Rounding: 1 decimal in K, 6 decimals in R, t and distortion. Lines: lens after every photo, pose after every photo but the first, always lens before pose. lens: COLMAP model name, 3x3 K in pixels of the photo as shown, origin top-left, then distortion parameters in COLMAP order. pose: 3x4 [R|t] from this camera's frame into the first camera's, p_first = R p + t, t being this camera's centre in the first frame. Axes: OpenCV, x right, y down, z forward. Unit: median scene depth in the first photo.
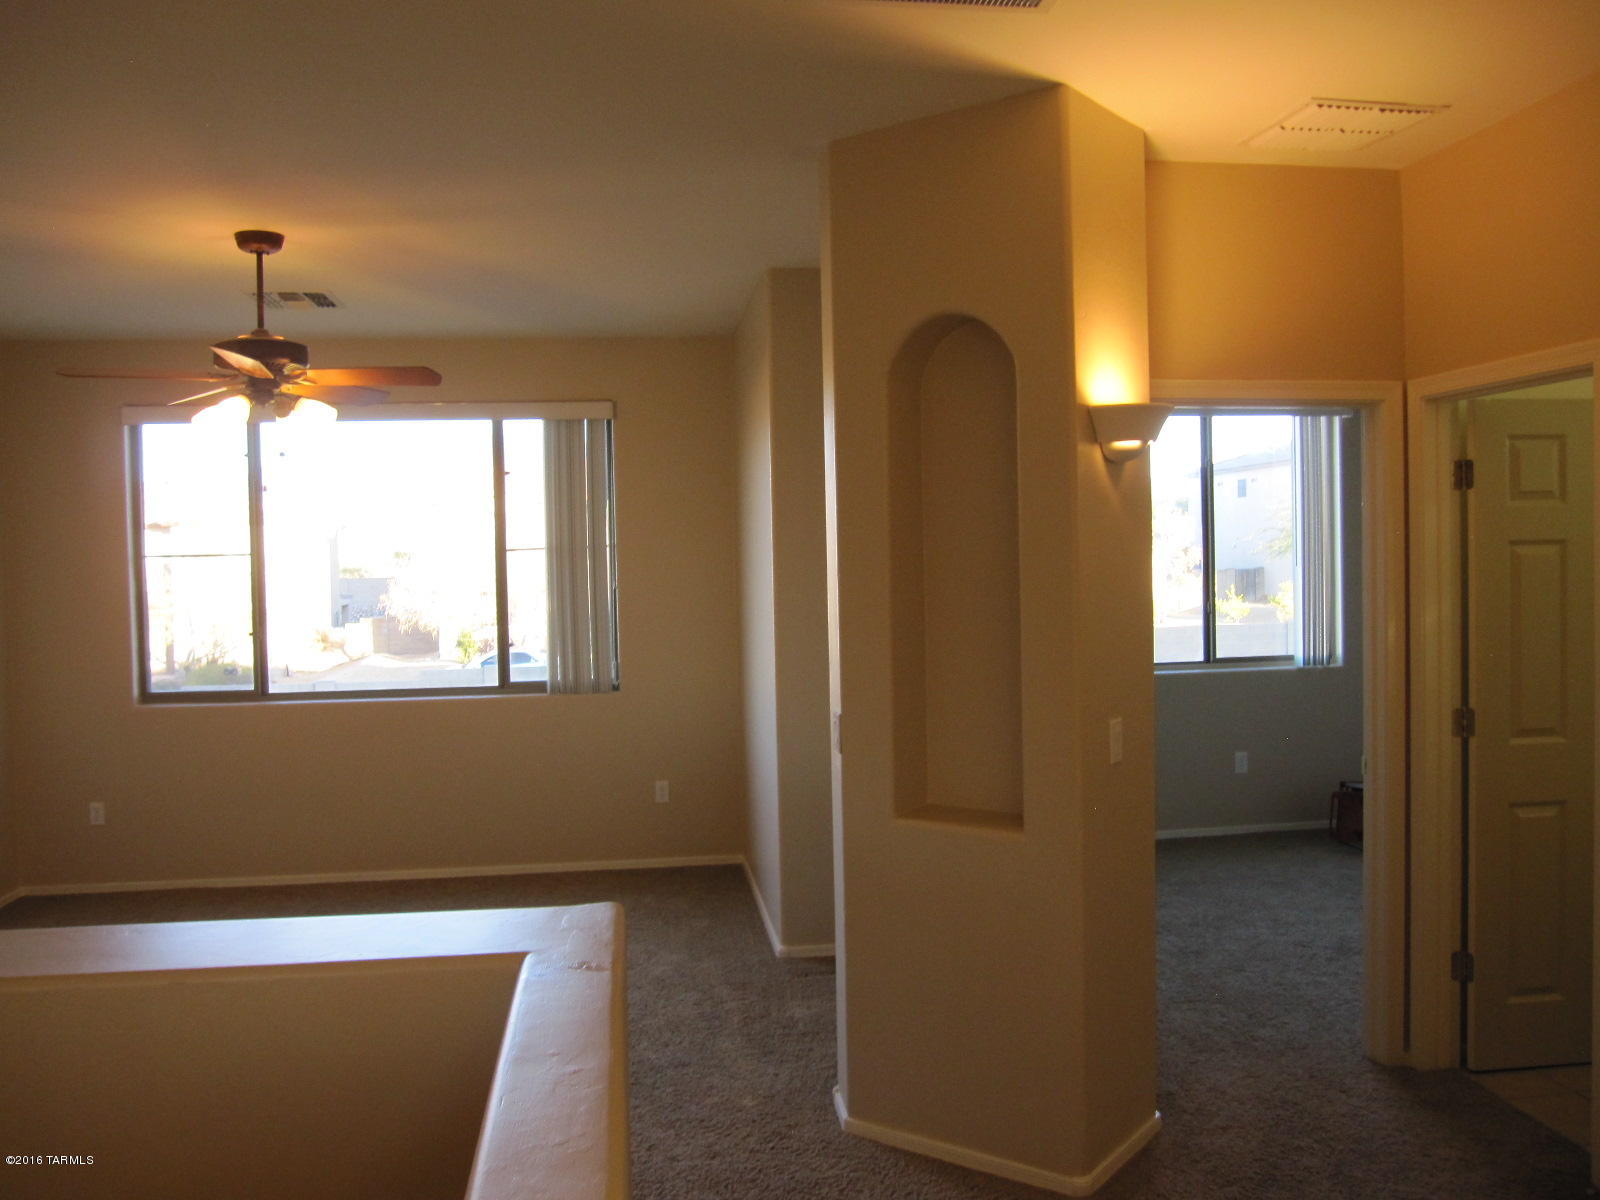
lens RADIAL K [[1321.2, 0, 805.6], [0, 1321.2, 596.0], [0, 0, 1]] dist [-0.071805, 0.034523]
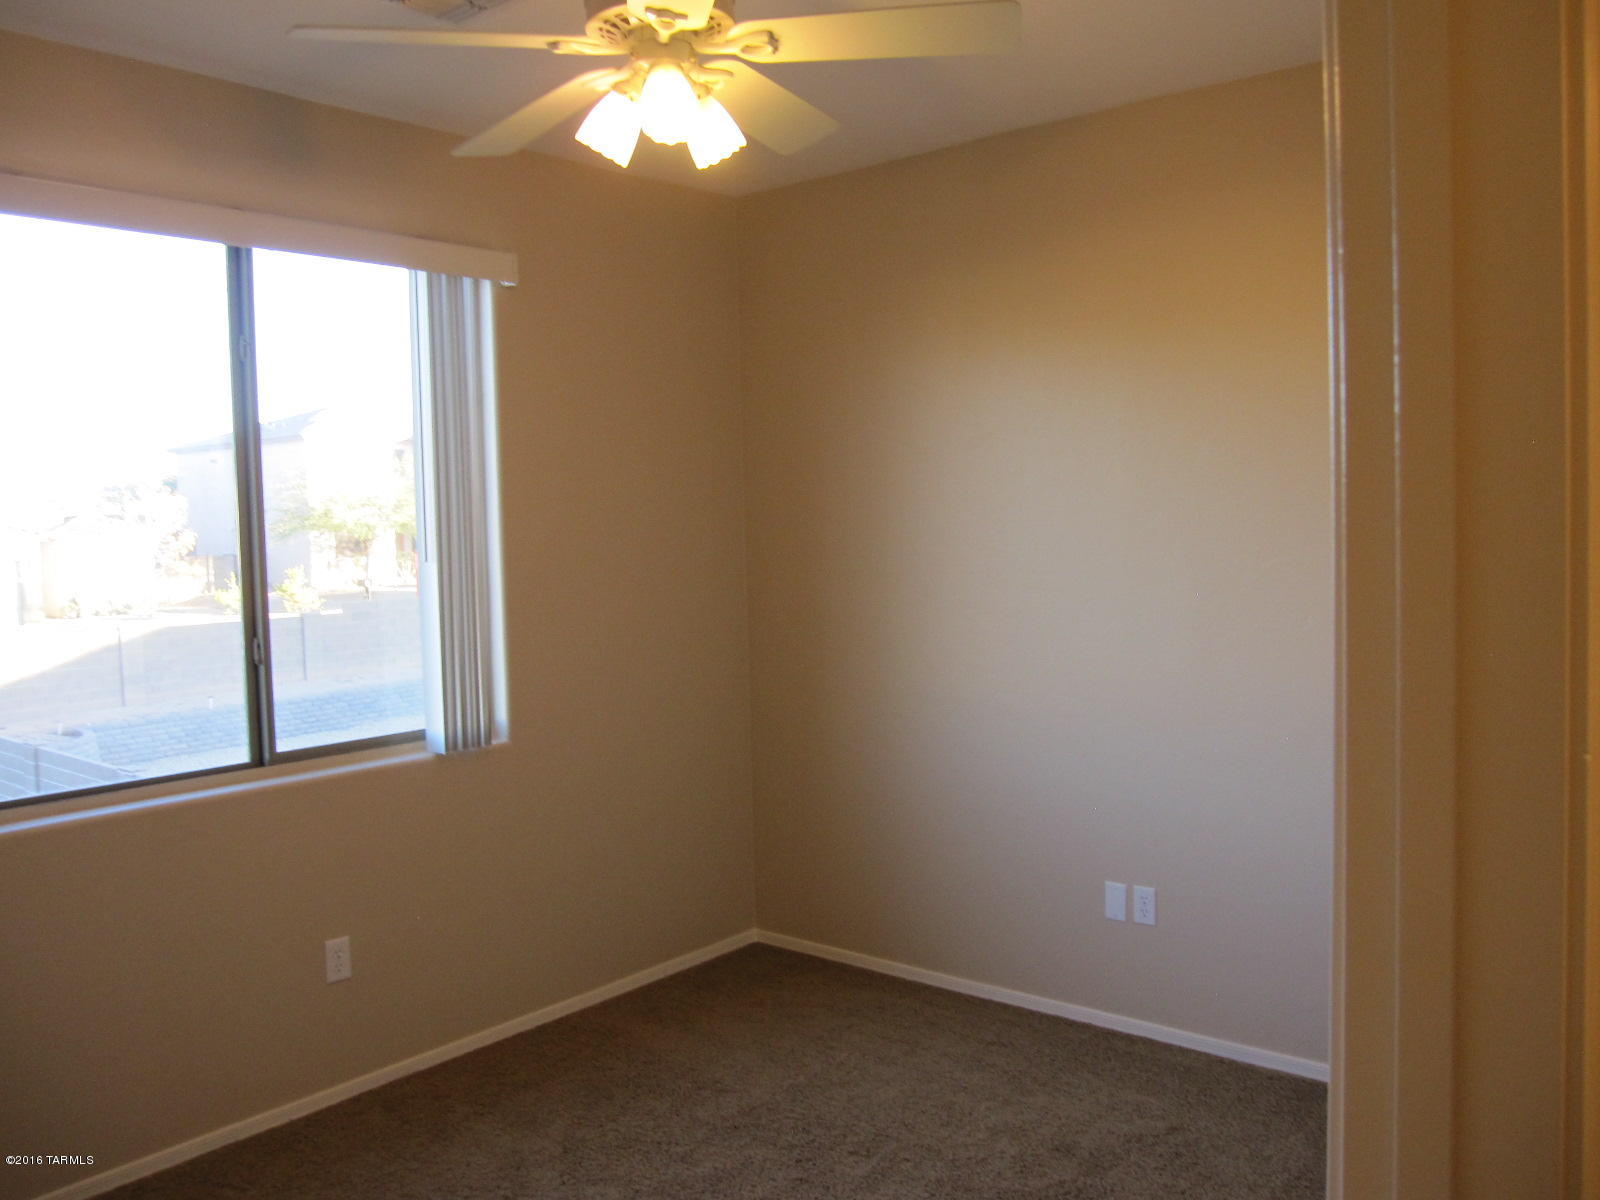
lens RADIAL K [[1321.2, 0, 801.2], [0, 1321.2, 585.5], [0, 0, 1]] dist [-0.071805, 0.034523]
pose [[0.745216, -0.031427, 0.666082, 0.067876], [0.028403, 0.999478, 0.015380, -0.008135], [-0.666217, 0.007457, 0.745720, 0.251023]]
